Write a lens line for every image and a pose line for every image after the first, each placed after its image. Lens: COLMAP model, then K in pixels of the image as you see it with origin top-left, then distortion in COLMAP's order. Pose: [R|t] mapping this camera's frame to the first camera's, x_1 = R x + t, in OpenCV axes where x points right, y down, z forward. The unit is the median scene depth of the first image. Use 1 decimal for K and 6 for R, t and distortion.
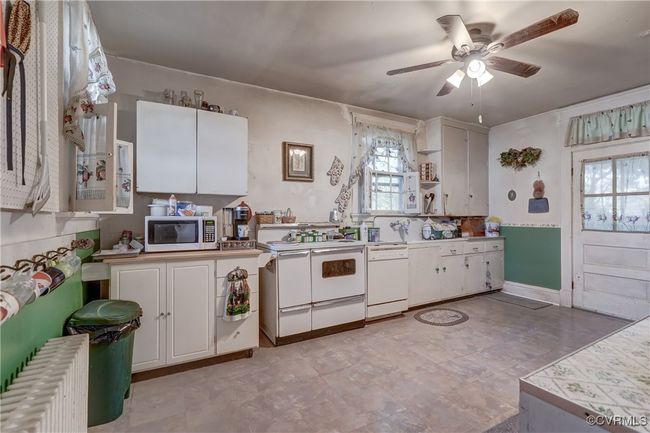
lens RADIAL K [[300.4, 0, 325.0], [0, 300.4, 216.7], [0, 0, 1]] dist [0.002429, 0.000265]
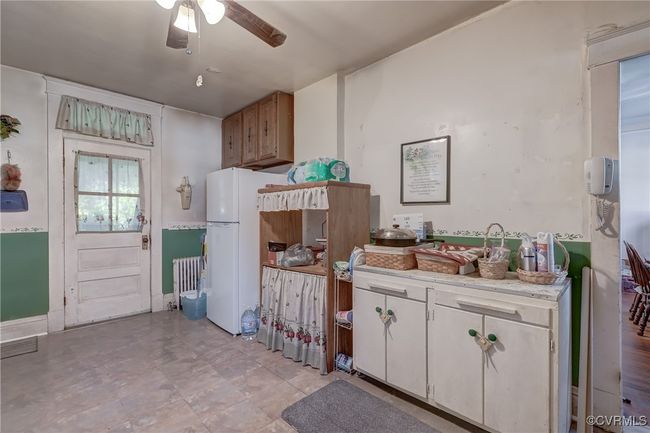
lens RADIAL K [[300.4, 0, 324.8], [0, 300.4, 215.0], [0, 0, 1]] dist [0.002429, 0.000265]
pose [[-0.280483, 0.001638, 0.959858, -0.161954], [0.001515, 0.999998, -0.001264, -0.003858], [-0.959858, 0.001100, -0.280485, 0.571434]]
